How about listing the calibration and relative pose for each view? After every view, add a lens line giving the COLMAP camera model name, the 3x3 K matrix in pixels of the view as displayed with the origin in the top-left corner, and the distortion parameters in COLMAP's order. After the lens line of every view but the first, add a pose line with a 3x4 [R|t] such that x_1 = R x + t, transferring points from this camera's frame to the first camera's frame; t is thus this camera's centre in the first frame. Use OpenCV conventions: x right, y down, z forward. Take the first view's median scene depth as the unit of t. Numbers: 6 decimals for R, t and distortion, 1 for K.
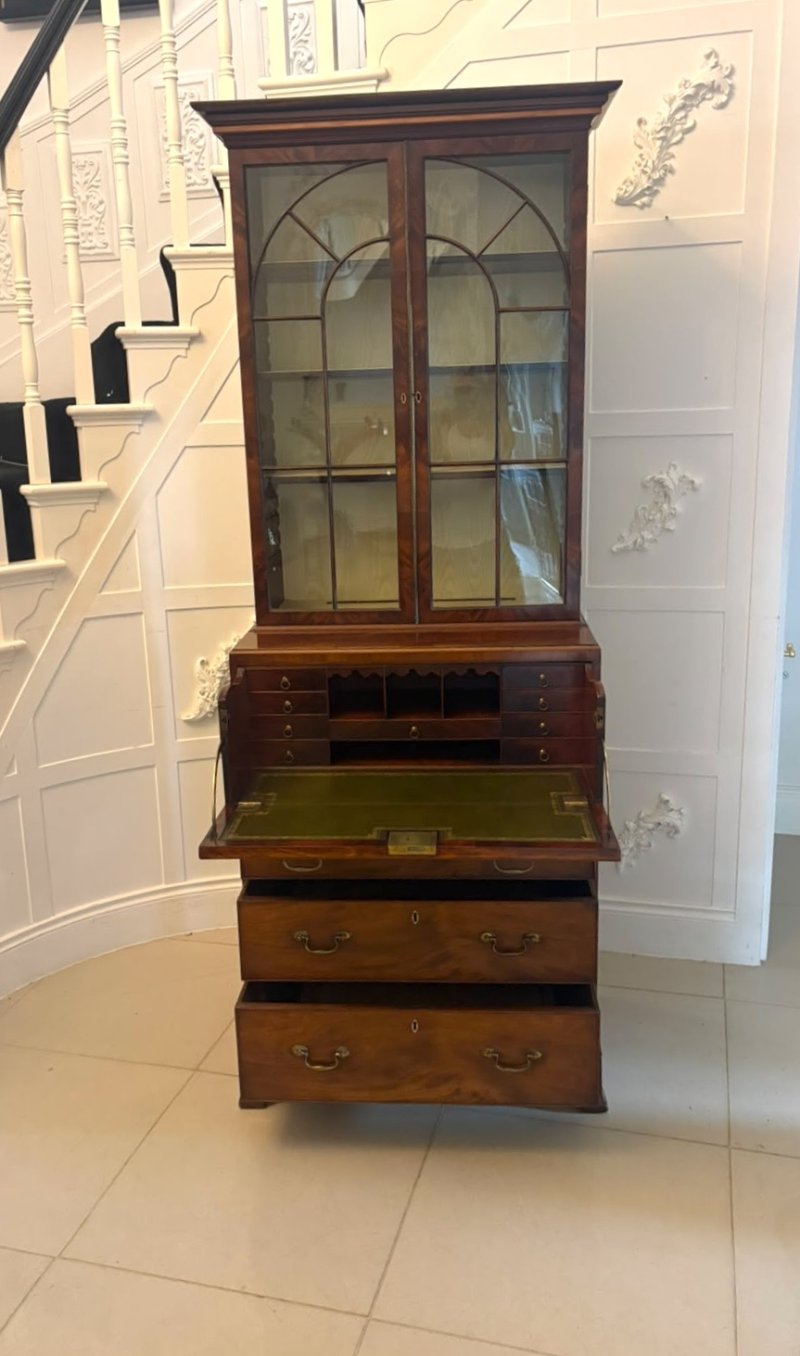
lens RADIAL K [[1113.6, 0, 383.6], [0, 1113.6, 672.9], [0, 0, 1]] dist [0.052042, -0.042125]
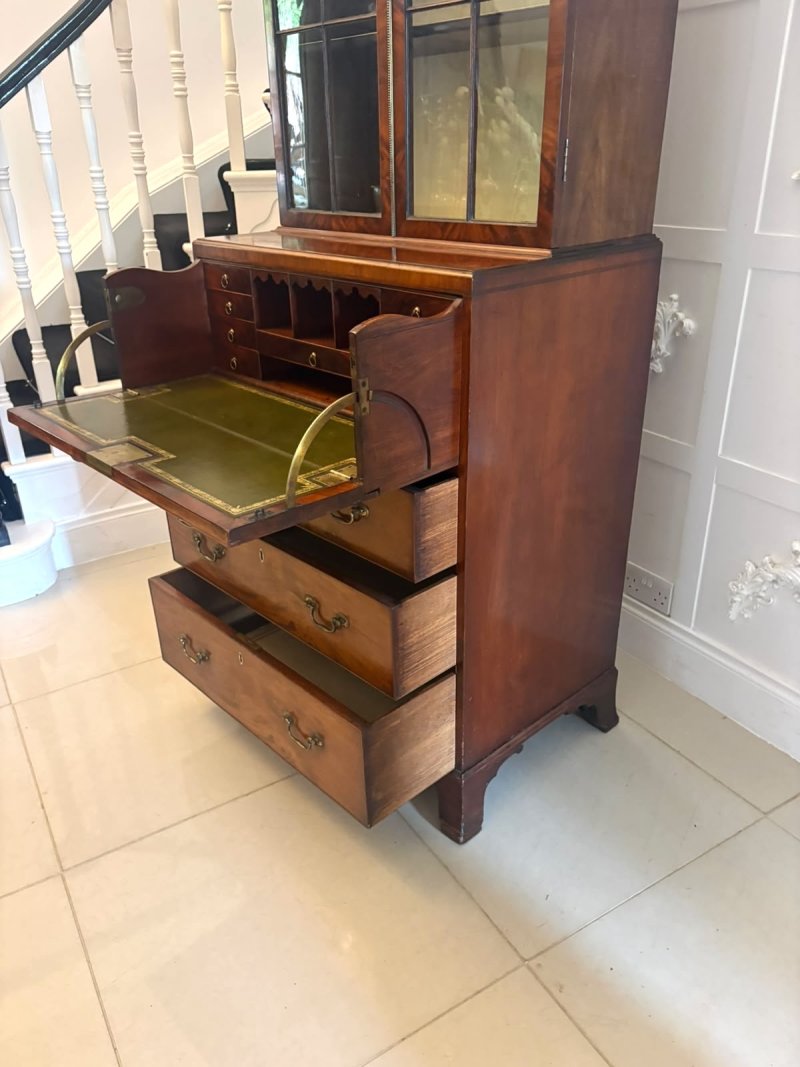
lens RADIAL K [[809.3, 0, 401.8], [0, 809.3, 541.6], [0, 0, 1]] dist [0.030981, -0.027445]
pose [[0.734100, 0.311230, -0.603517, 0.472791], [-0.164234, 0.943769, 0.286926, -0.004210], [0.658881, -0.111514, 0.743935, 0.527939]]
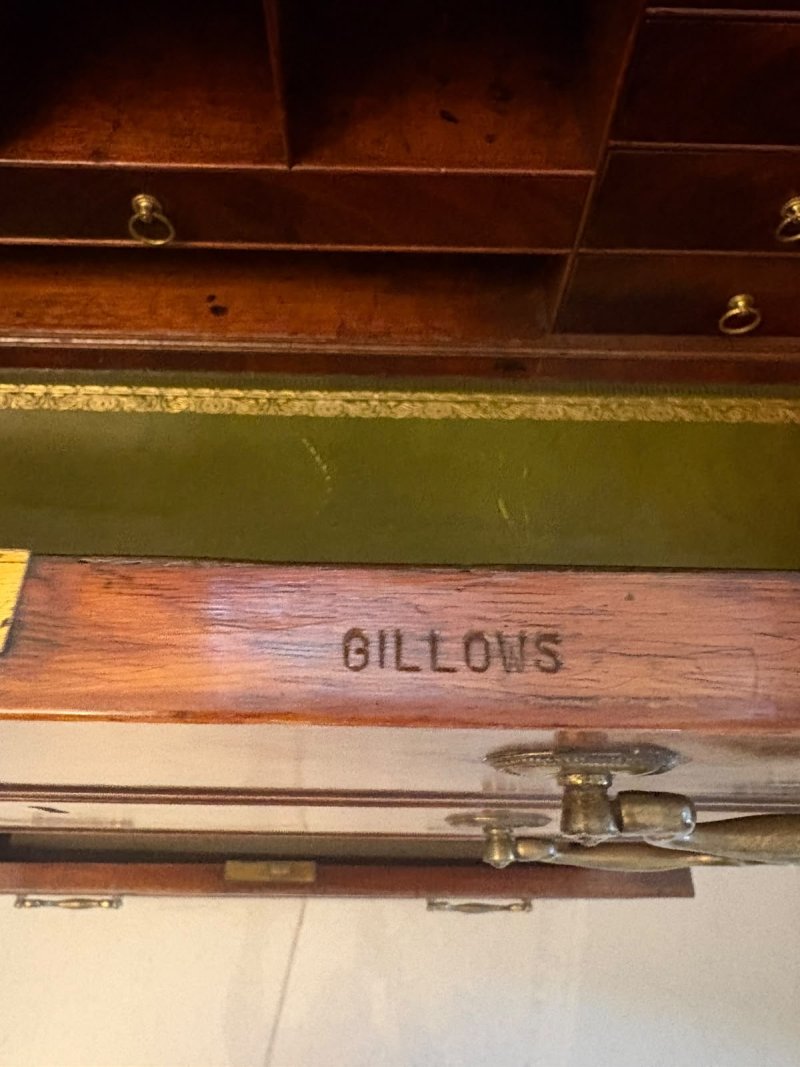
lens RADIAL K [[813.5, 0, 397.0], [0, 813.5, 490.3], [0, 0, 1]] dist [0.005585, 0.005691]
pose [[0.997421, -0.026546, 0.066688, 0.057105], [-0.032196, 0.664924, 0.746217, -0.023644], [-0.064152, -0.746439, 0.662354, 0.813027]]
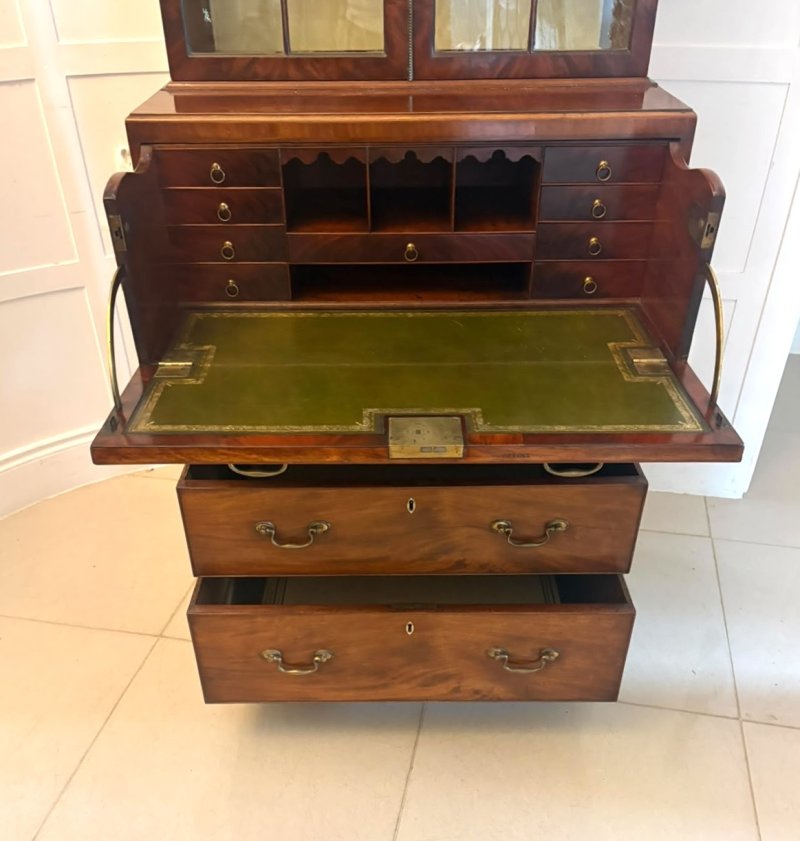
lens RADIAL K [[830.5, 0, 397.3], [0, 830.5, 540.8], [0, 0, 1]] dist [0.021080, 0.000000]
pose [[0.997273, -0.024505, 0.069618, -0.020367], [-0.004650, 0.920539, 0.390624, 0.015113], [-0.073658, -0.389882, 0.917914, 0.423401]]
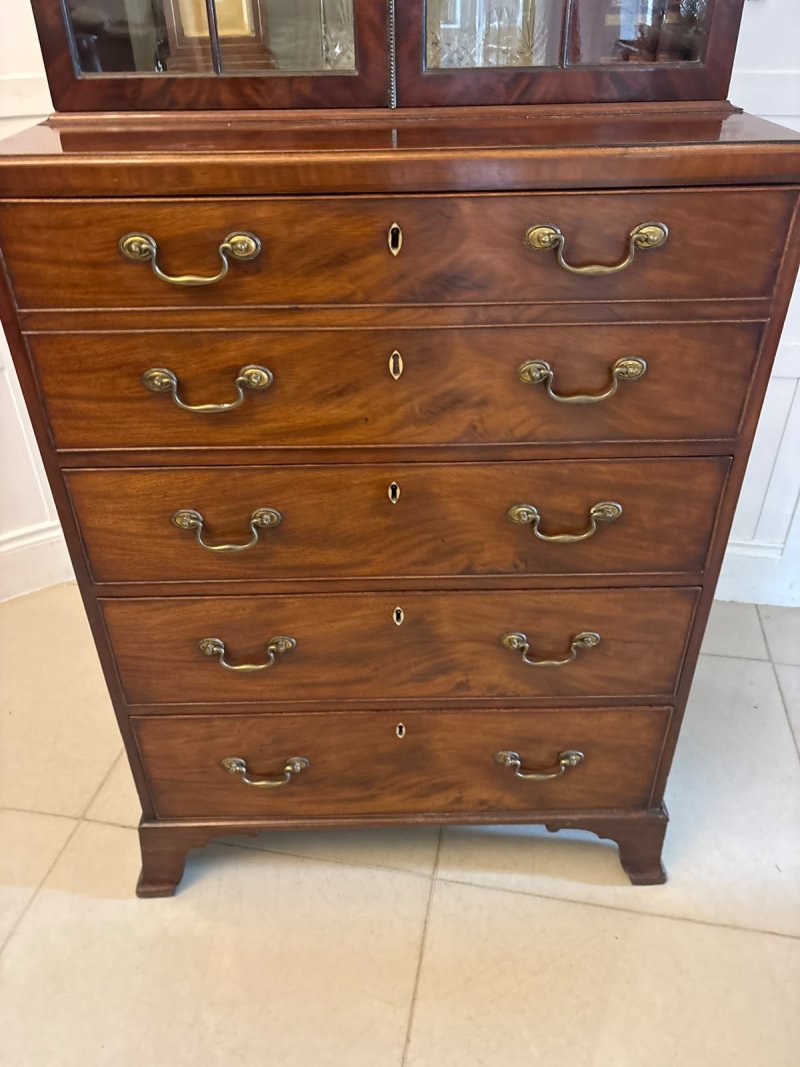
lens RADIAL K [[809.3, 0, 394.8], [0, 809.3, 530.5], [0, 0, 1]] dist [0.030981, -0.027445]
pose [[0.996497, -0.033718, 0.076525, -0.002230], [0.005683, 0.940300, 0.340300, 0.007639], [-0.083431, -0.338673, 0.937198, 0.609892]]
